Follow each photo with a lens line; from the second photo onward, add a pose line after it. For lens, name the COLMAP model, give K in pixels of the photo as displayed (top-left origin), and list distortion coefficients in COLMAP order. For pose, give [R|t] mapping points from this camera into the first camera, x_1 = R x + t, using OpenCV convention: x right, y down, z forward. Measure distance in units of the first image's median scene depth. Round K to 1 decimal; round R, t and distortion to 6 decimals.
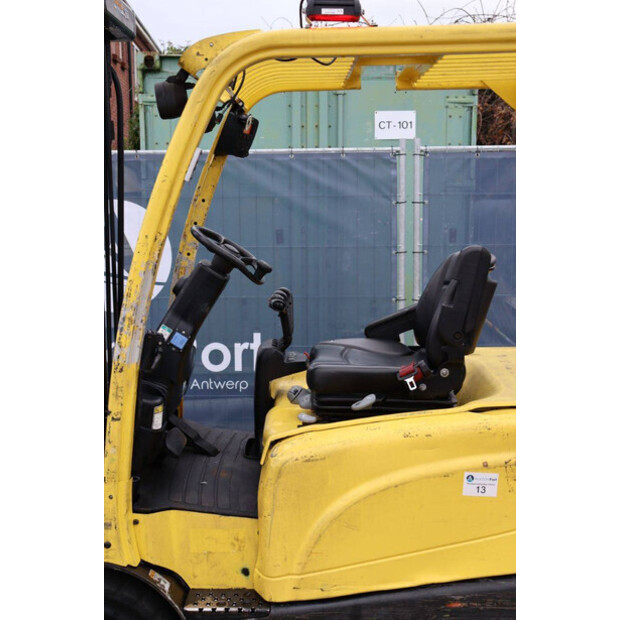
lens RADIAL K [[864.1, 0, 305.3], [0, 864.1, 315.4], [0, 0, 1]] dist [0.080315, 0.000000]
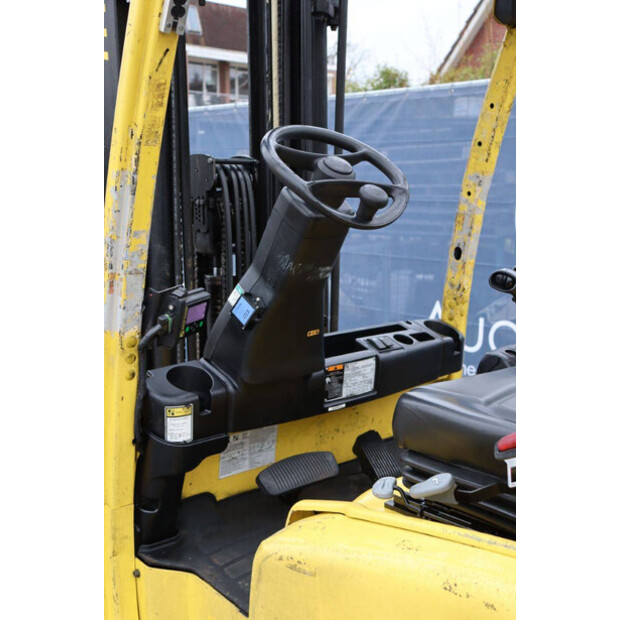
lens RADIAL K [[875.6, 0, 305.2], [0, 875.6, 312.8], [0, 0, 1]] dist [0.079786, 0.000000]
pose [[0.668129, 0.116934, -0.734799, 0.312591], [-0.107557, 0.992379, 0.060126, -0.010959], [0.736230, 0.038860, 0.675615, 0.548284]]
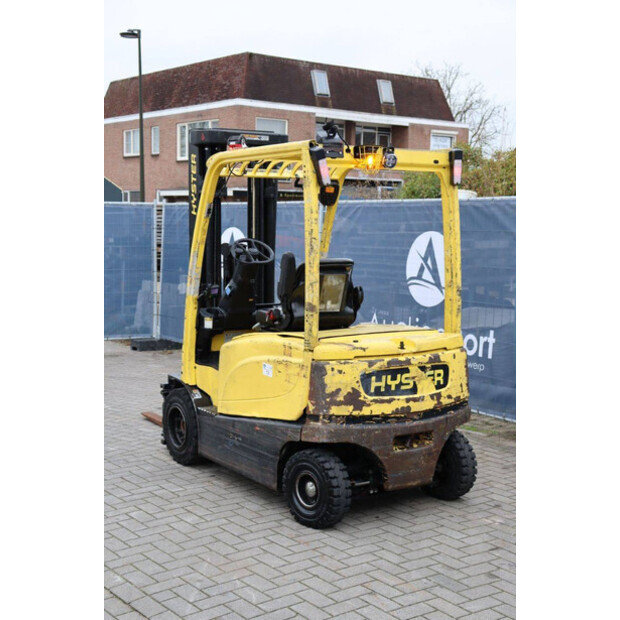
lens RADIAL K [[921.6, 0, 313.6], [0, 921.6, 324.0], [0, 0, 1]] dist [0.102419, 0.000000]
pose [[0.554537, 0.103077, -0.825750, 1.685544], [-0.139956, 0.989716, 0.029557, 0.011067], [0.820305, 0.099178, 0.563261, -0.095997]]
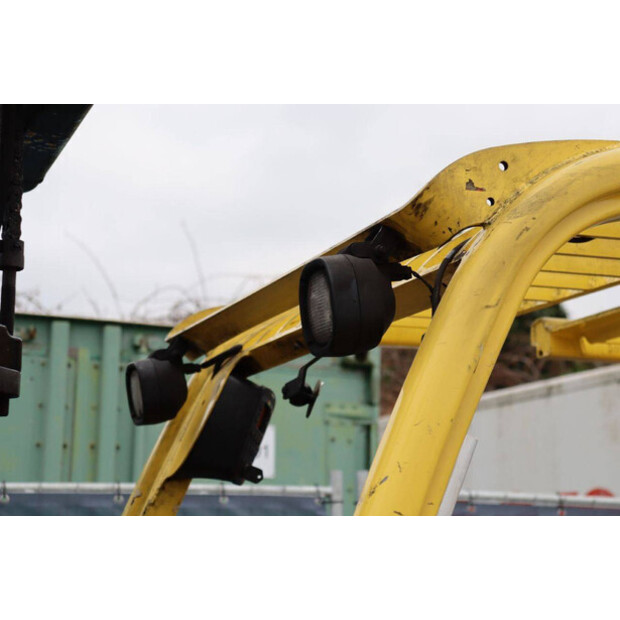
lens RADIAL K [[1378.9, 0, 310.4], [0, 1378.9, 310.9], [0, 0, 1]] dist [0.308276, 0.000000]
pose [[0.941531, 0.076369, 0.328157, -0.290127], [0.035021, 0.946516, -0.320752, -0.051104], [-0.335102, 0.313490, 0.888499, 0.405599]]
